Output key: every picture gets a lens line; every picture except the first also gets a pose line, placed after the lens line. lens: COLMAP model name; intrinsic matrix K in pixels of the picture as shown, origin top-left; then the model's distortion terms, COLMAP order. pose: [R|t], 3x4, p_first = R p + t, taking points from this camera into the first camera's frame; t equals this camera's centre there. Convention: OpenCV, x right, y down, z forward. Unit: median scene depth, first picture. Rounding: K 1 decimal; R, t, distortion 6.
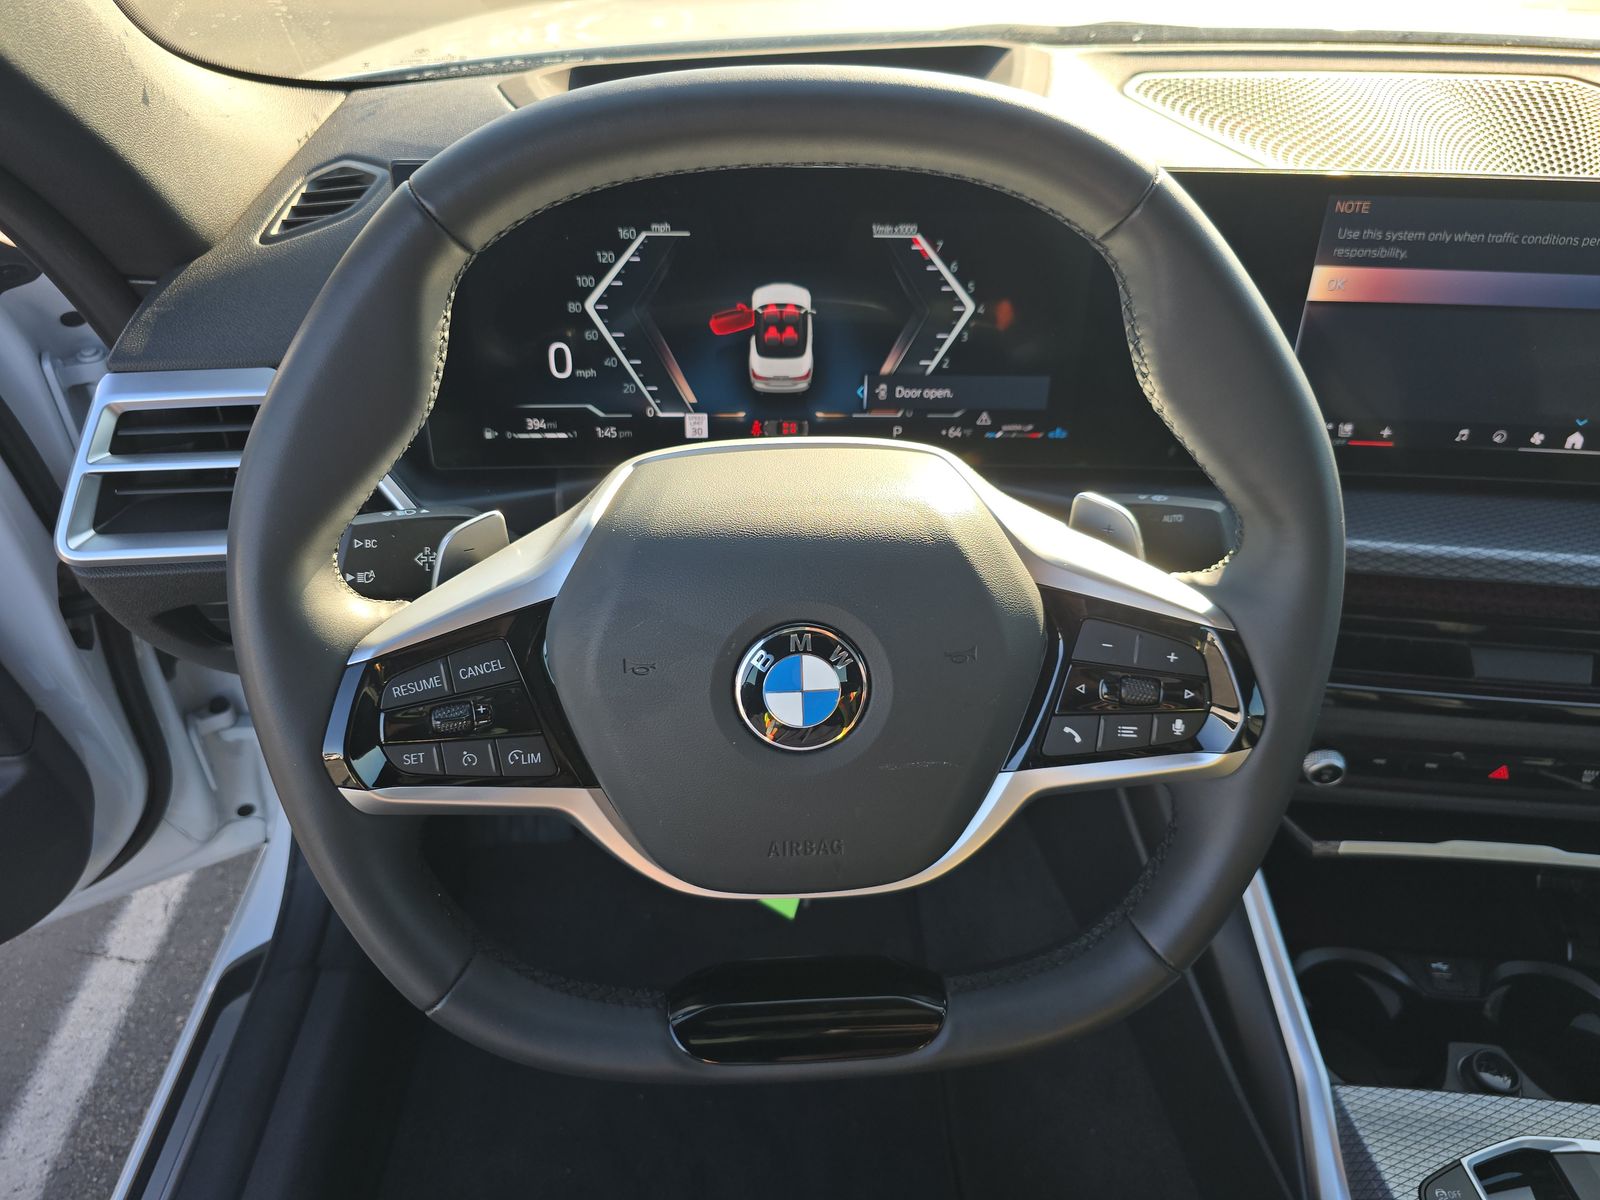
lens RADIAL K [[1099.9, 0, 796.0], [0, 1099.9, 602.1], [0, 0, 1]] dist [0.022735, -0.002041]
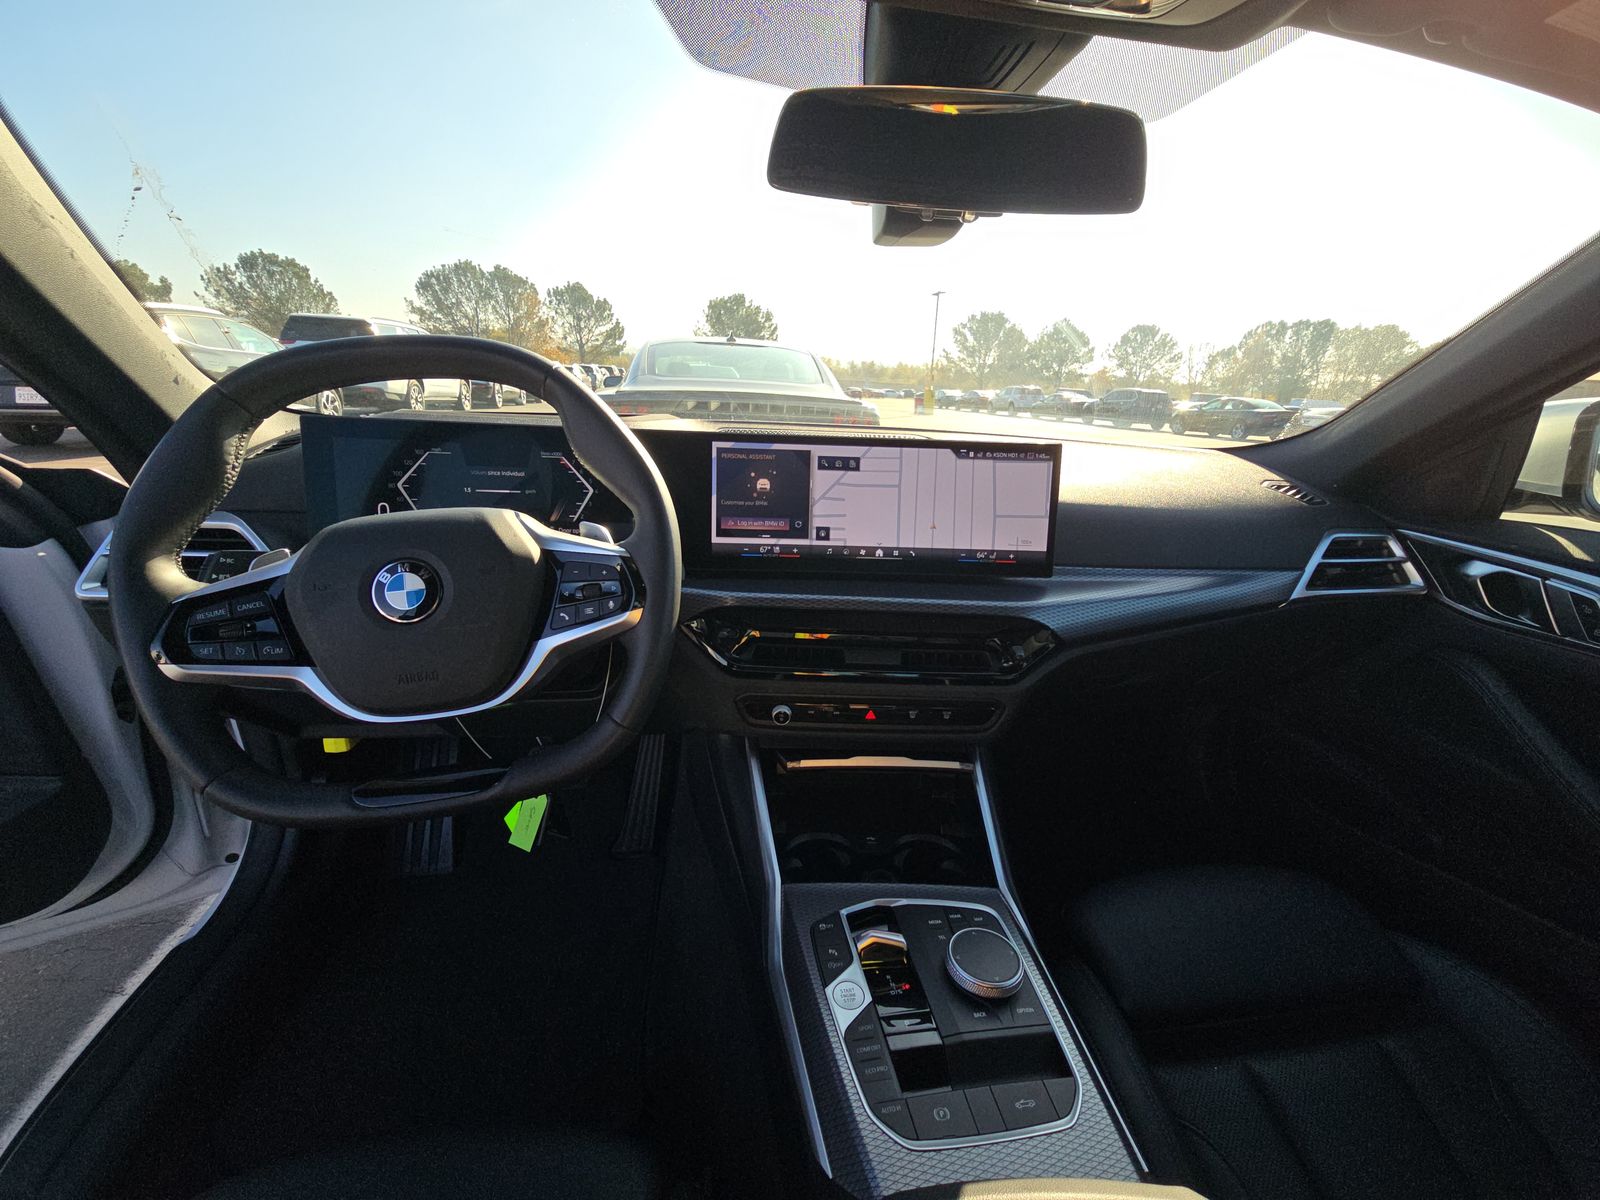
lens RADIAL K [[650.8, 0, 800.5], [0, 650.8, 593.4], [0, 0, 1]] dist [0.001649, -0.004888]
pose [[0.993624, -0.007177, 0.112519, 0.421338], [0.045052, 0.940112, -0.337875, 0.369113], [-0.103355, 0.340790, 0.934441, -0.156461]]
